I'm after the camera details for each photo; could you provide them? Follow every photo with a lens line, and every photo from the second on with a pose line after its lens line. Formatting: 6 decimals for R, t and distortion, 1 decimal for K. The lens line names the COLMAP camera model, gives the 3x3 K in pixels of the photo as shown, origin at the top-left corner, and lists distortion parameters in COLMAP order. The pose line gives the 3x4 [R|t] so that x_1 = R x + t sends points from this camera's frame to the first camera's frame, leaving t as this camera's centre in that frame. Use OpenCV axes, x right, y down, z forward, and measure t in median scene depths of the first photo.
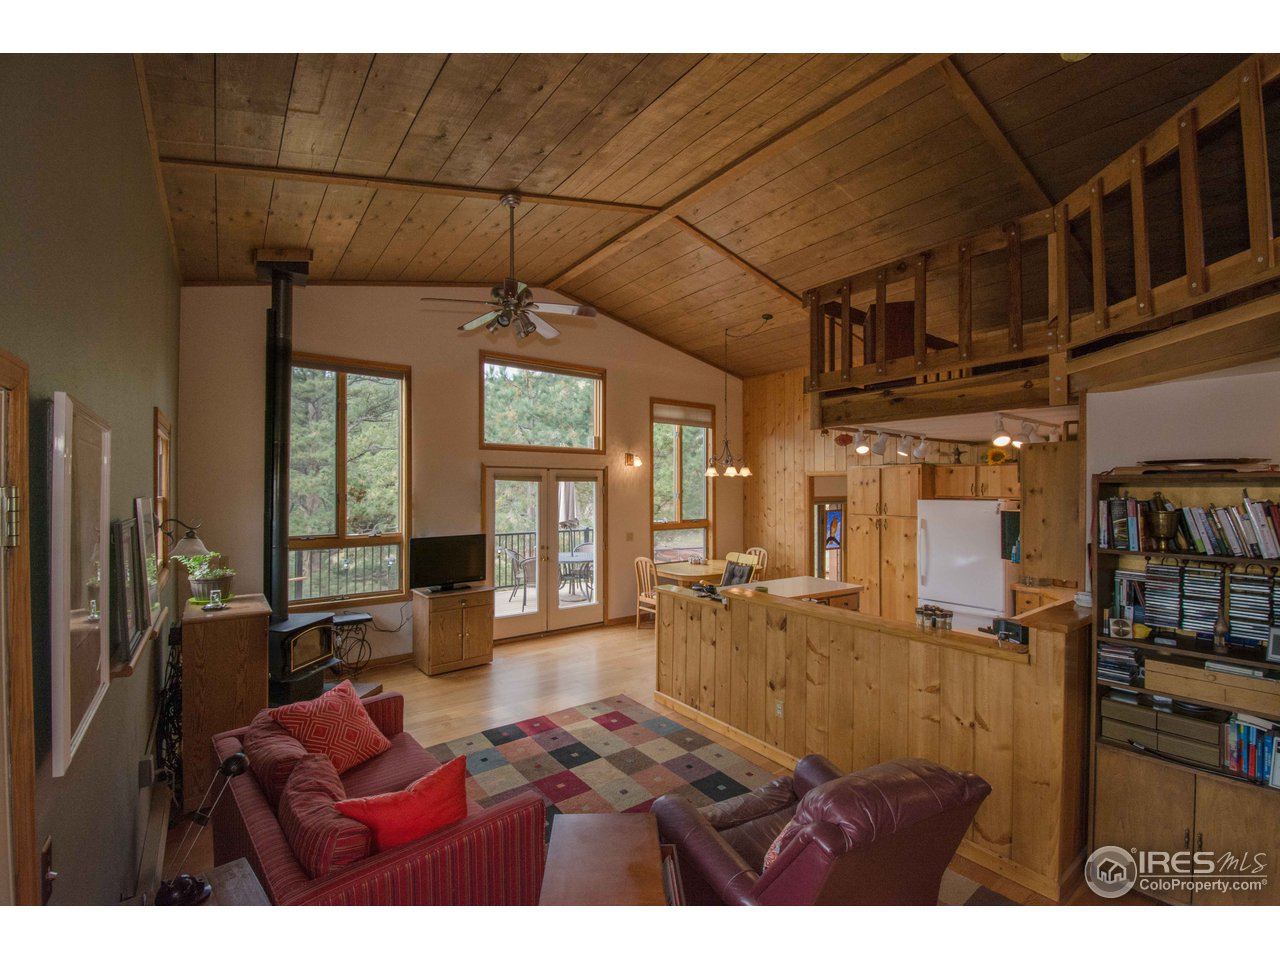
lens RADIAL K [[585.2, 0, 640.5], [0, 585.2, 484.4], [0, 0, 1]] dist [0.000077, -0.000024]
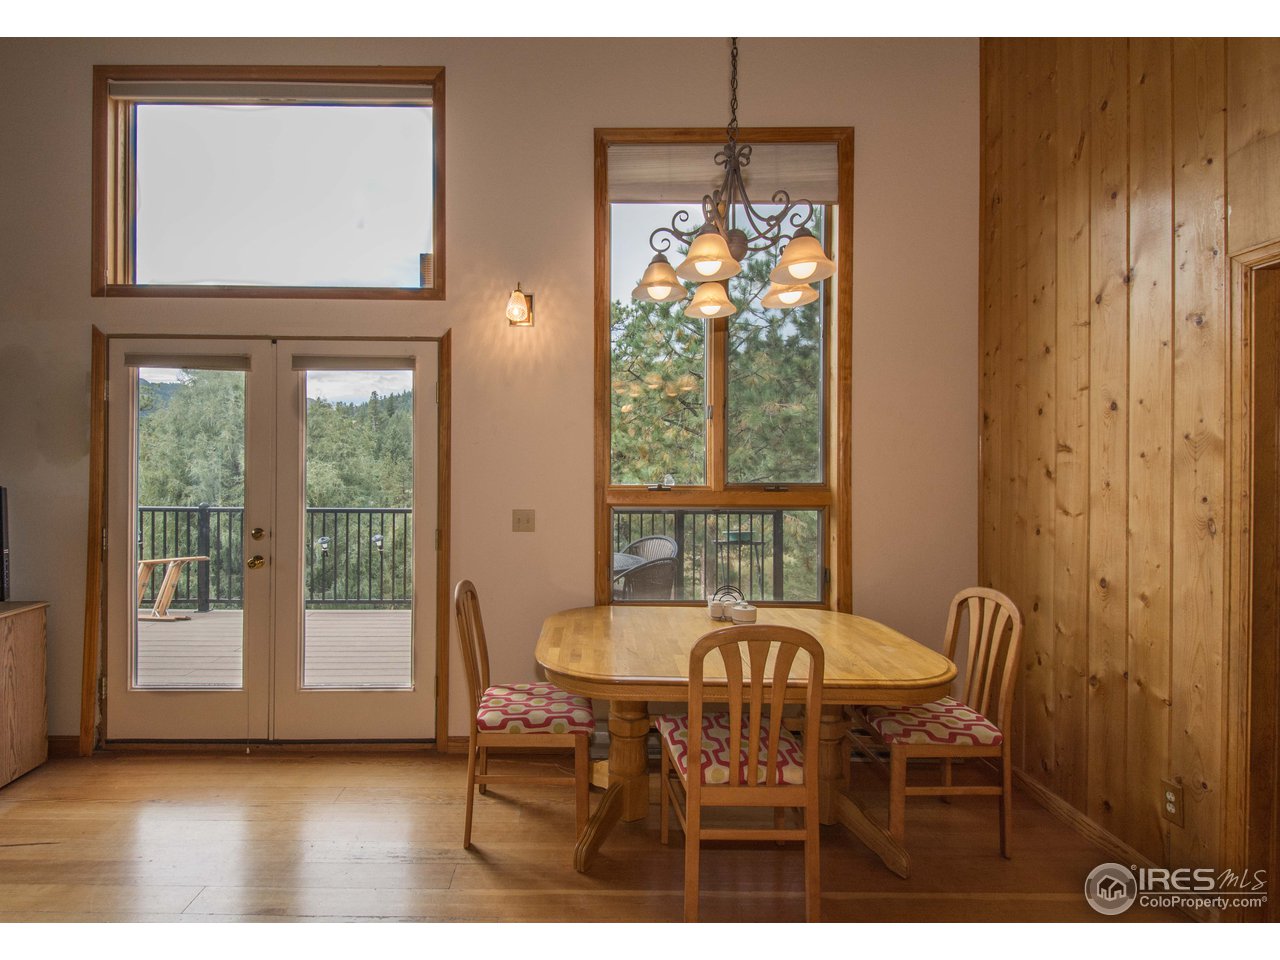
lens RADIAL K [[585.2, 0, 638.5], [0, 585.2, 483.1], [0, 0, 1]] dist [0.000077, -0.000024]
pose [[0.782898, 0.002264, -0.622147, 0.255431], [-0.001377, 0.999997, 0.001906, 0.062950], [0.622149, -0.000635, 0.782898, 0.734201]]
